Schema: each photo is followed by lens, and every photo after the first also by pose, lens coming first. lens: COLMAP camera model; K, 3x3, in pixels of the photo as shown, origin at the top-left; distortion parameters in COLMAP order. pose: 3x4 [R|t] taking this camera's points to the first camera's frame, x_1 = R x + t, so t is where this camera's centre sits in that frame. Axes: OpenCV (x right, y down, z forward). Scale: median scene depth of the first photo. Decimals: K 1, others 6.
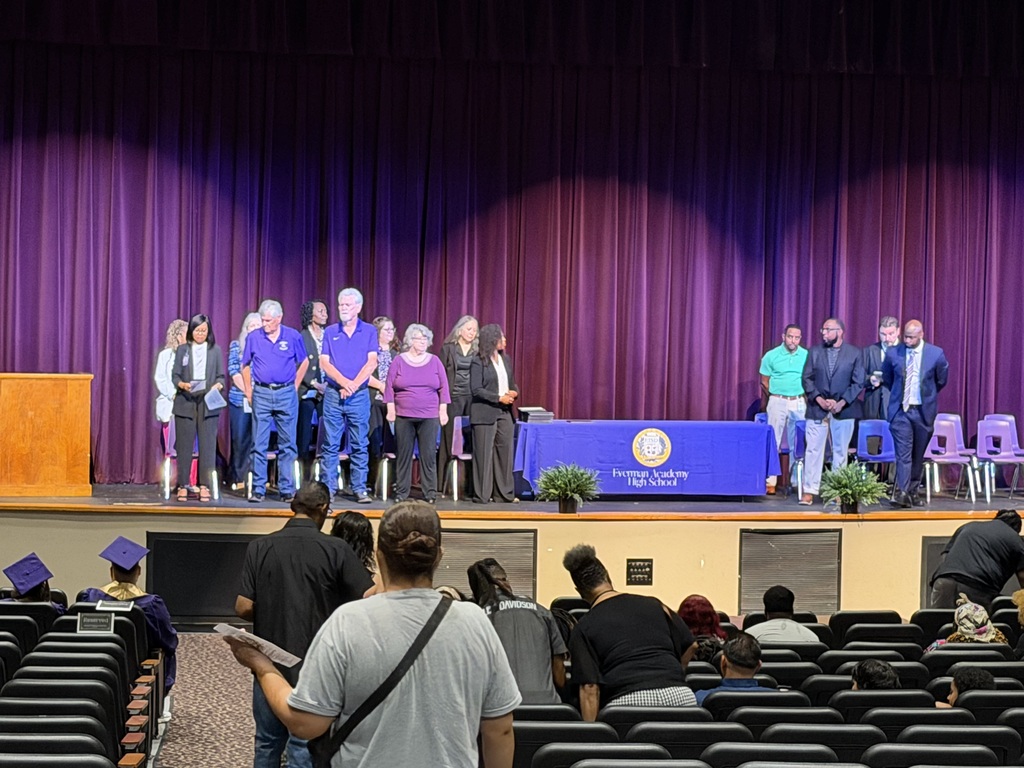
lens RADIAL K [[3046.1, 0, 512.0], [0, 3046.1, 384.0], [0, 0, 1]] dist [0.086103, 1.954878]
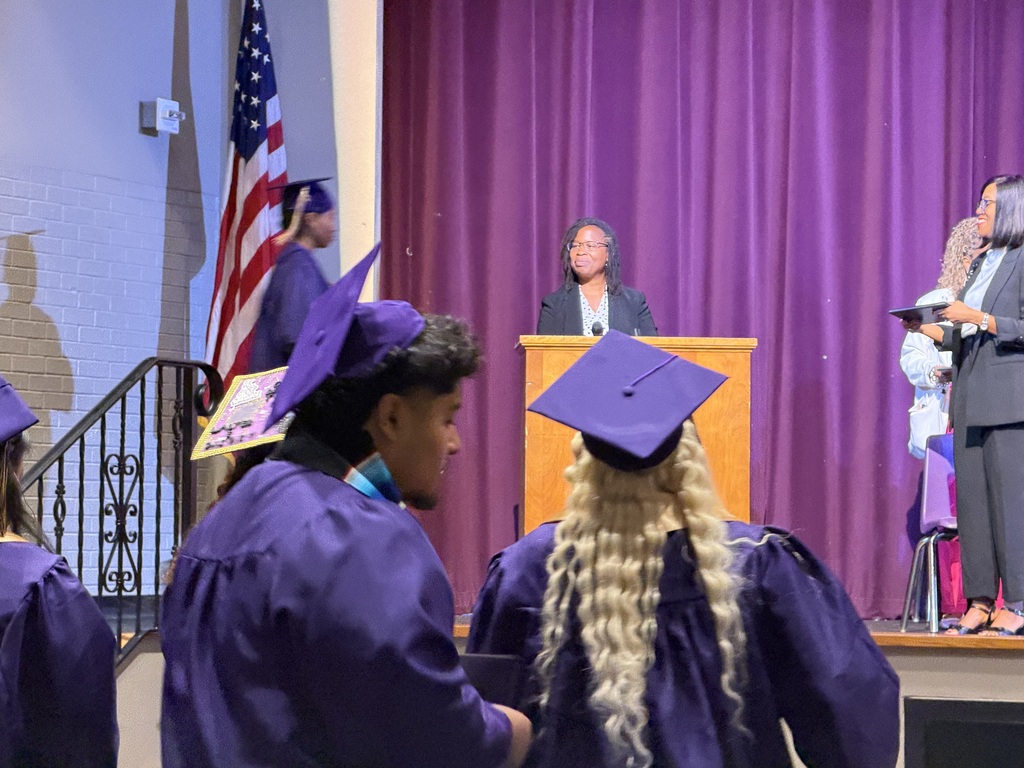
lens RADIAL K [[3331.8, 0, 512.0], [0, 3331.8, 384.0], [0, 0, 1]] dist [0.024814, 1.810952]
pose [[0.978973, -0.015503, -0.203401, -0.073483], [-0.001727, 0.996442, -0.084261, 0.039629], [0.203983, 0.082840, 0.975463, 0.522105]]
